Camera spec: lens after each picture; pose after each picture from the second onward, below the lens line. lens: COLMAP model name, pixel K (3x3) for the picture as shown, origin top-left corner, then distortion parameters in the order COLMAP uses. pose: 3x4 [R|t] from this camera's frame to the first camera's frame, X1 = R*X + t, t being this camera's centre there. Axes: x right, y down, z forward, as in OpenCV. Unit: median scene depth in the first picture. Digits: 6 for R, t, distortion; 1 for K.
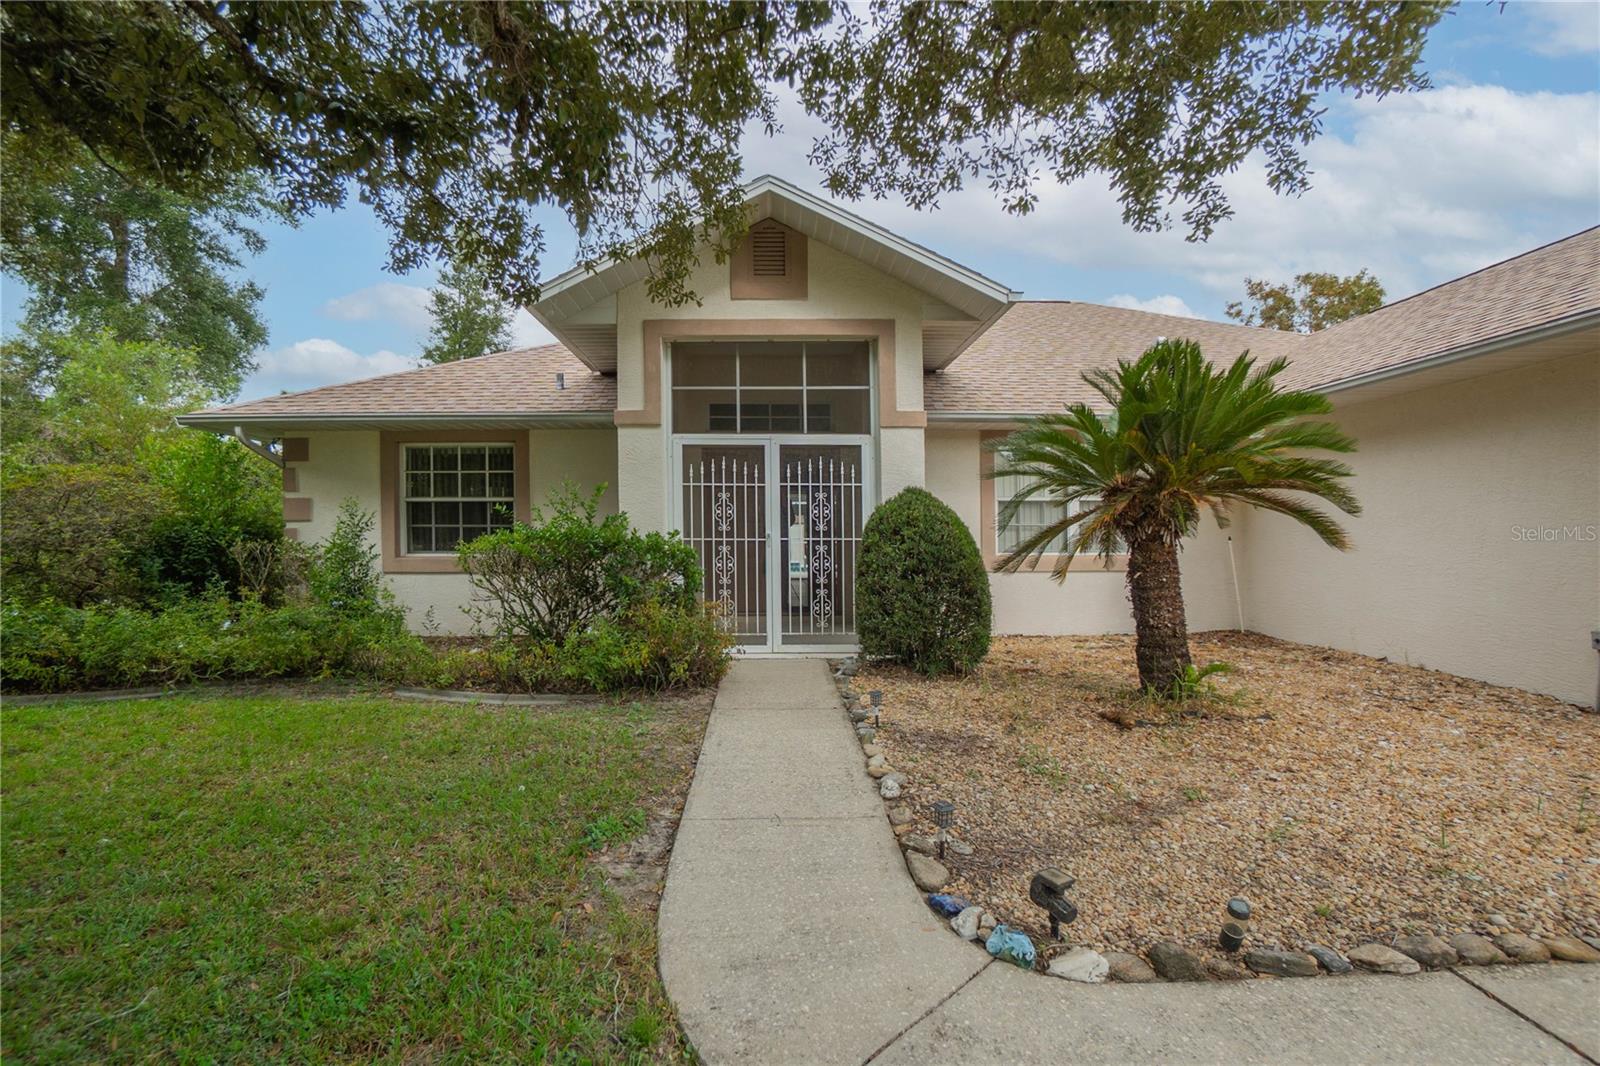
lens RADIAL K [[688.6, 0, 809.3], [0, 688.6, 533.2], [0, 0, 1]] dist [-0.004006, -0.000499]
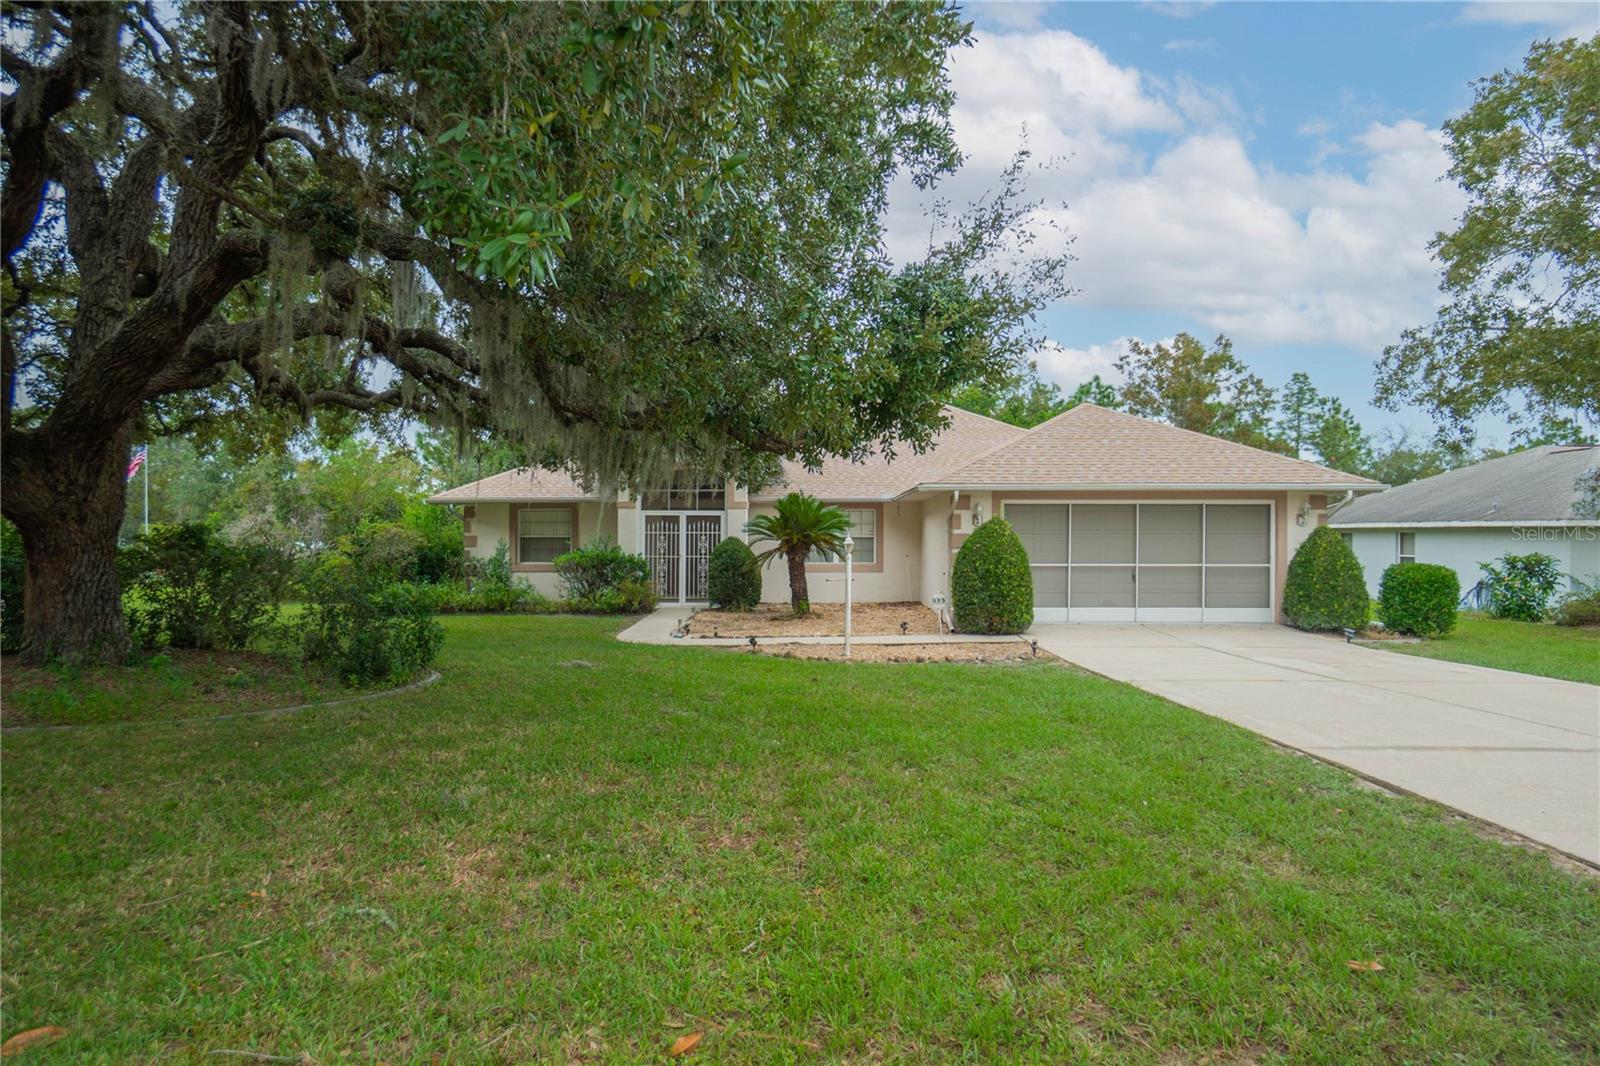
lens RADIAL K [[976.4, 0, 792.3], [0, 976.4, 530.8], [0, 0, 1]] dist [-0.009642, 0.000197]
pose [[0.990224, -0.001280, -0.139484, 0.764093], [0.000461, 0.999982, -0.005903, -0.058611], [0.139489, 0.005781, 0.990207, -2.176036]]
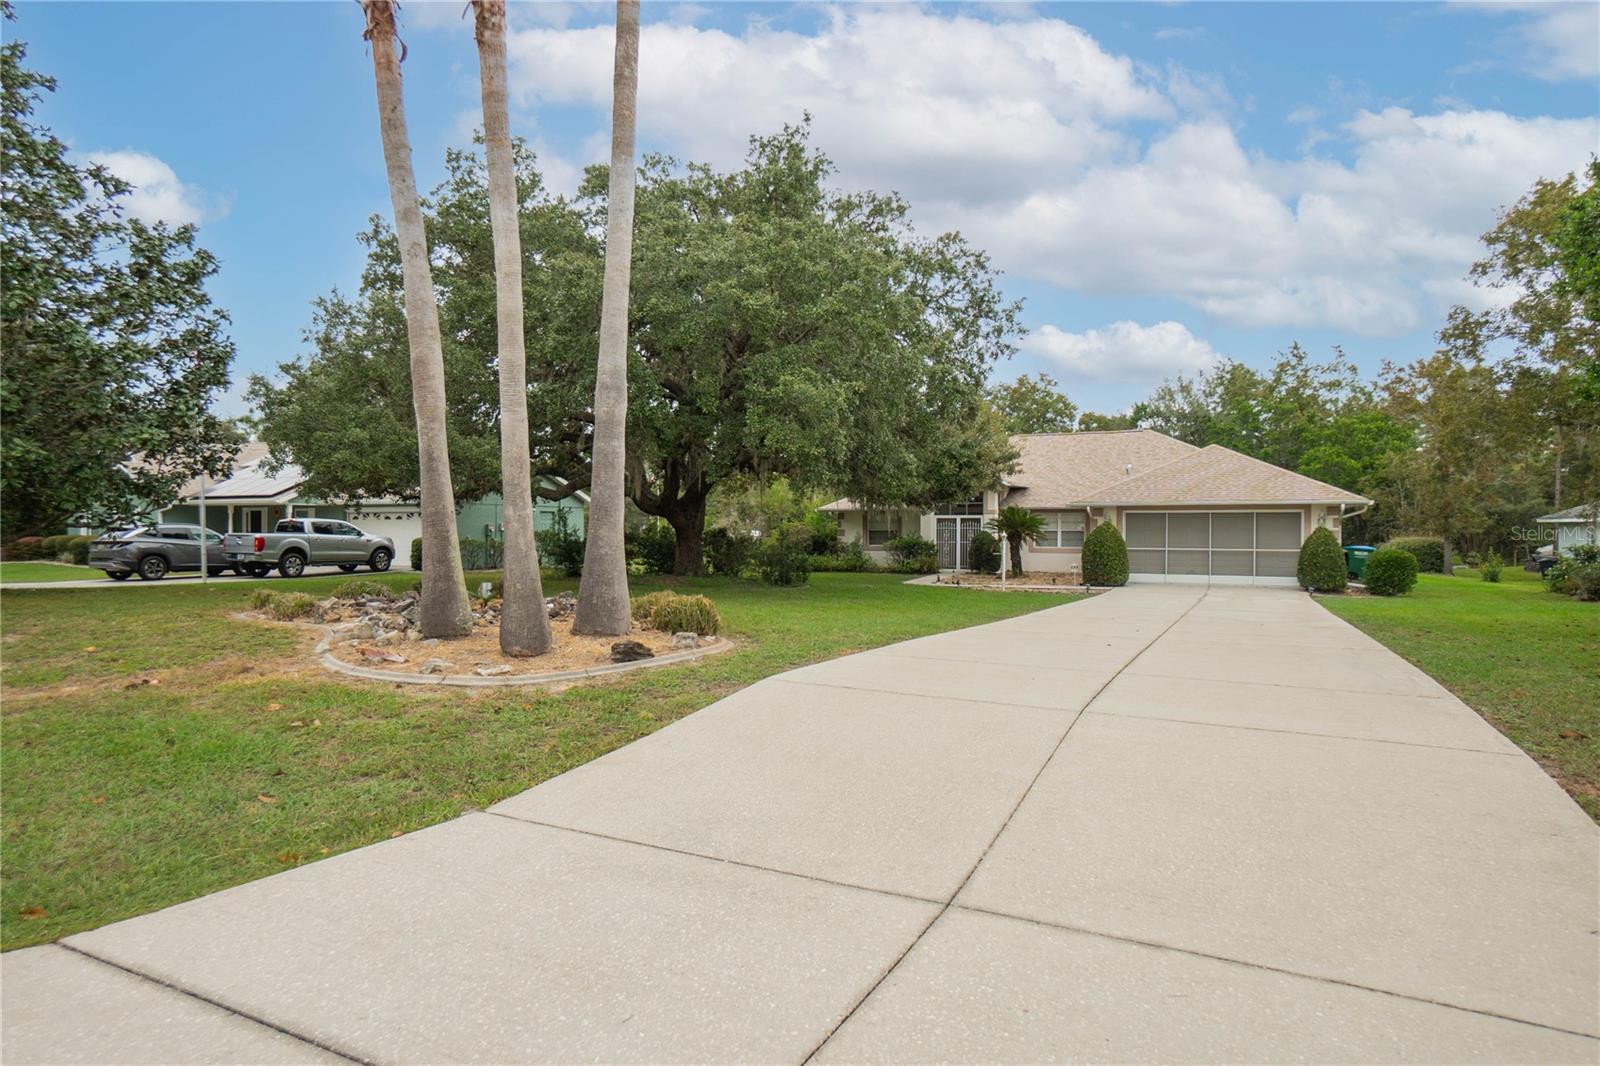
lens RADIAL K [[976.4, 0, 796.5], [0, 976.4, 532.2], [0, 0, 1]] dist [-0.009642, 0.000197]
pose [[0.861255, 0.005711, -0.508141, 1.962360], [-0.001940, 0.999967, 0.007950, -0.090718], [0.508169, -0.005861, 0.861237, -4.206559]]
